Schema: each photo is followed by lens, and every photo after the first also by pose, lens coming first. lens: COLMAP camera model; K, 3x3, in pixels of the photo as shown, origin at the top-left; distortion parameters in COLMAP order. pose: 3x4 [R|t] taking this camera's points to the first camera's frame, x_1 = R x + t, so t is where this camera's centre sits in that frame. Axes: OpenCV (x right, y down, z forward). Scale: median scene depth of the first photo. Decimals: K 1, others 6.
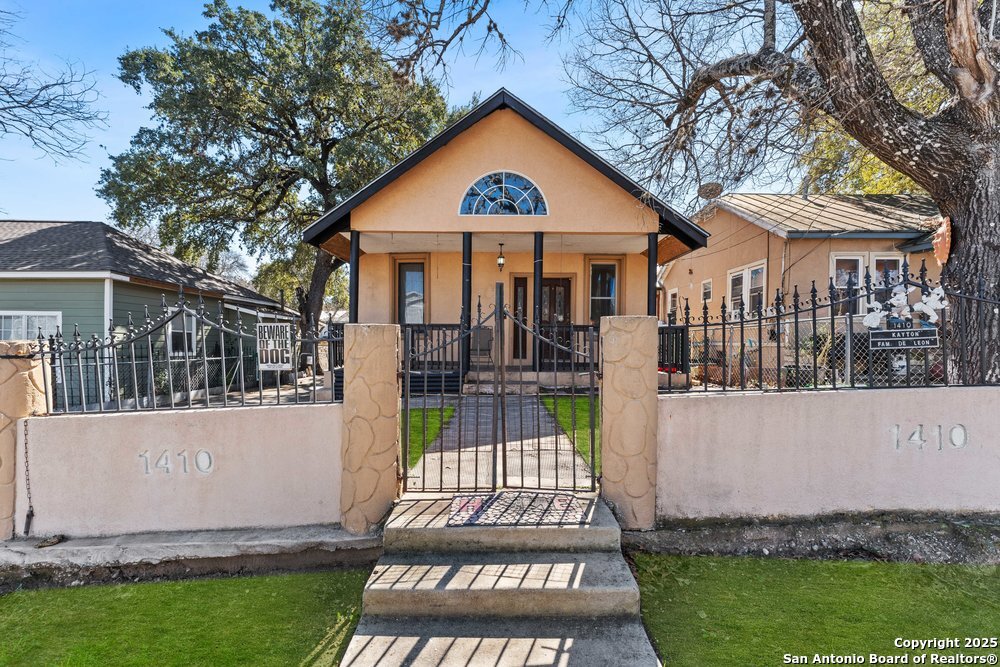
lens RADIAL K [[424.7, 0, 502.3], [0, 424.7, 350.6], [0, 0, 1]] dist [0.000956, 0.000196]
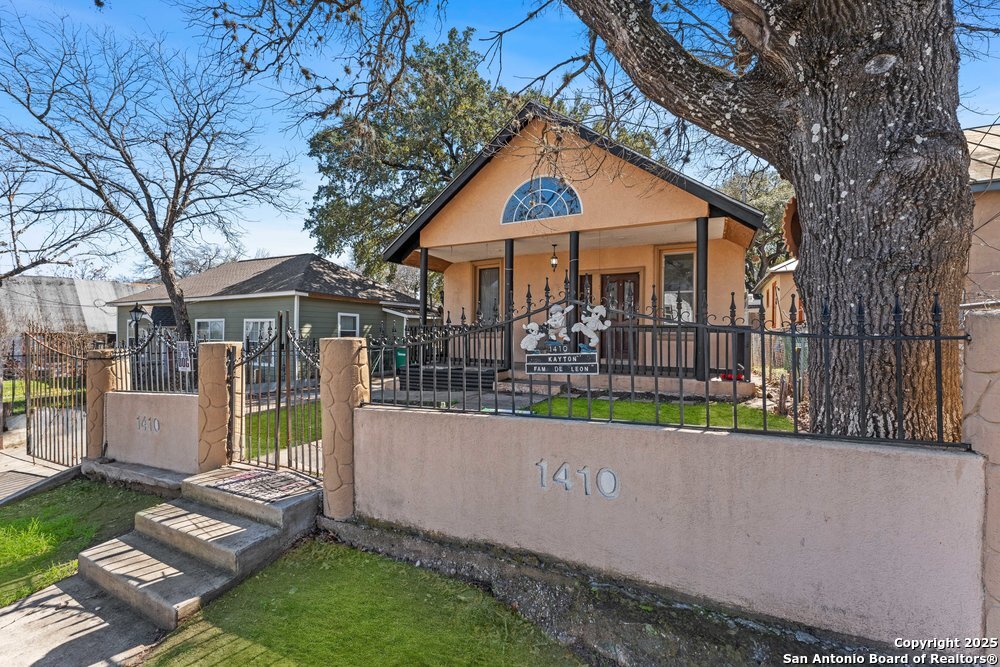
lens RADIAL K [[423.5, 0, 500.0], [0, 423.5, 333.5], [0, 0, 1]] dist [-0.002456, -0.000140]
pose [[0.890013, -0.001662, -0.455933, 1.001857], [-0.006264, 0.999854, -0.015871, -0.062234], [0.455893, 0.016981, 0.889873, 0.119962]]
